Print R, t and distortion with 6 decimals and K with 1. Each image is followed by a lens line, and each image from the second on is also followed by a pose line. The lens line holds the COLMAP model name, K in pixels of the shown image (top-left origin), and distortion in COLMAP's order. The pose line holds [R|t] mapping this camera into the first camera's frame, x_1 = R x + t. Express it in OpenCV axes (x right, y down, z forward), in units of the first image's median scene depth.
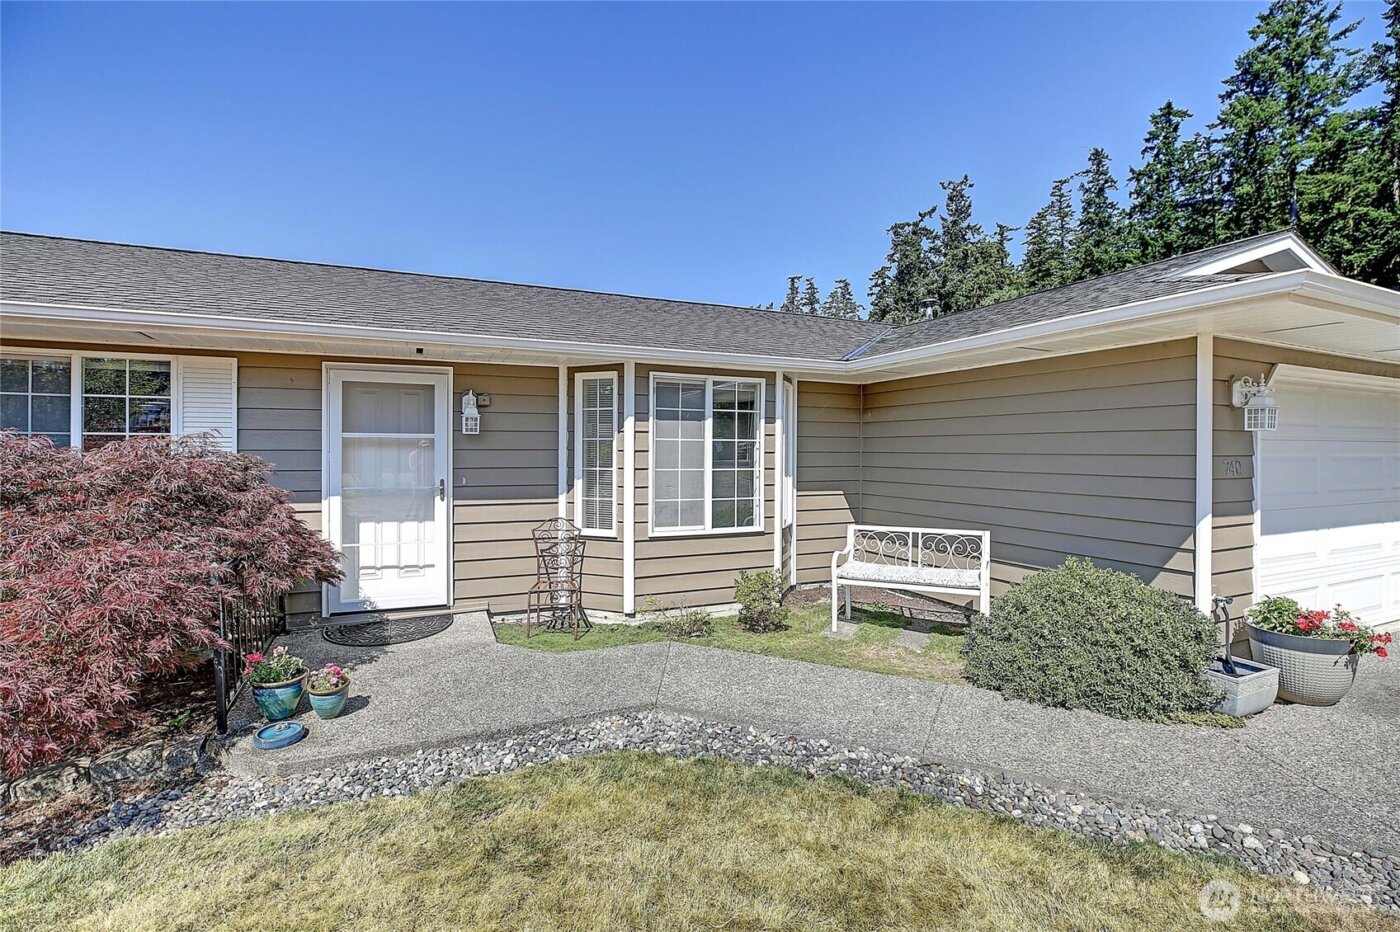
lens RADIAL K [[537.5, 0, 642.5], [0, 537.5, 456.1], [0, 0, 1]] dist [-0.013066, 0.004165]
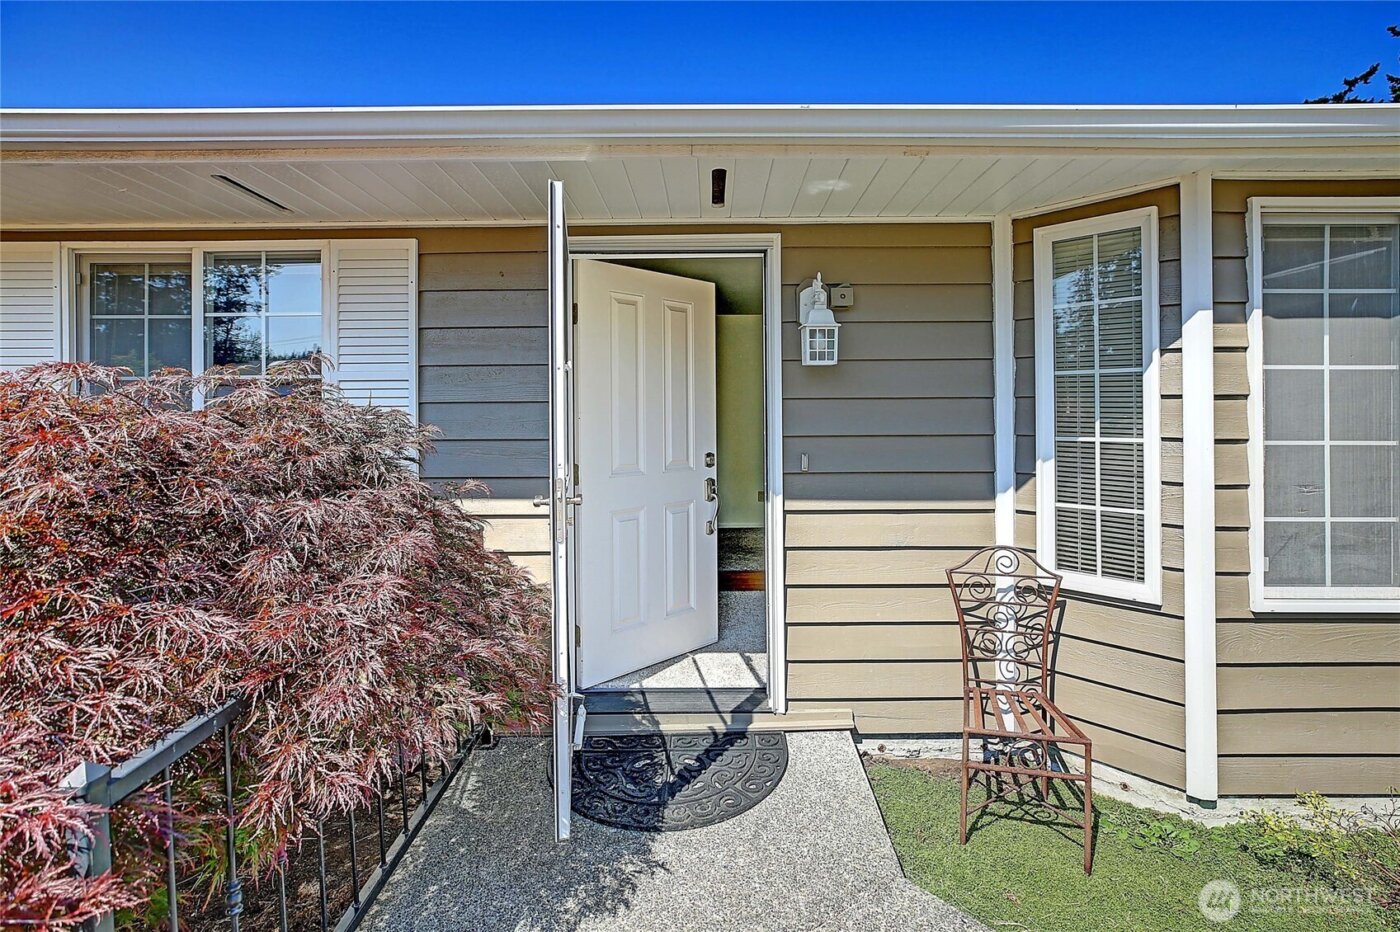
lens RADIAL K [[521.6, 0, 725.3], [0, 521.6, 411.1], [0, 0, 1]] dist [0.000111, 0.000113]
pose [[0.929543, -0.009492, -0.368591, -0.162307], [0.005828, 0.999922, -0.011052, 0.002950], [0.368668, 0.008125, 0.929526, 0.383545]]
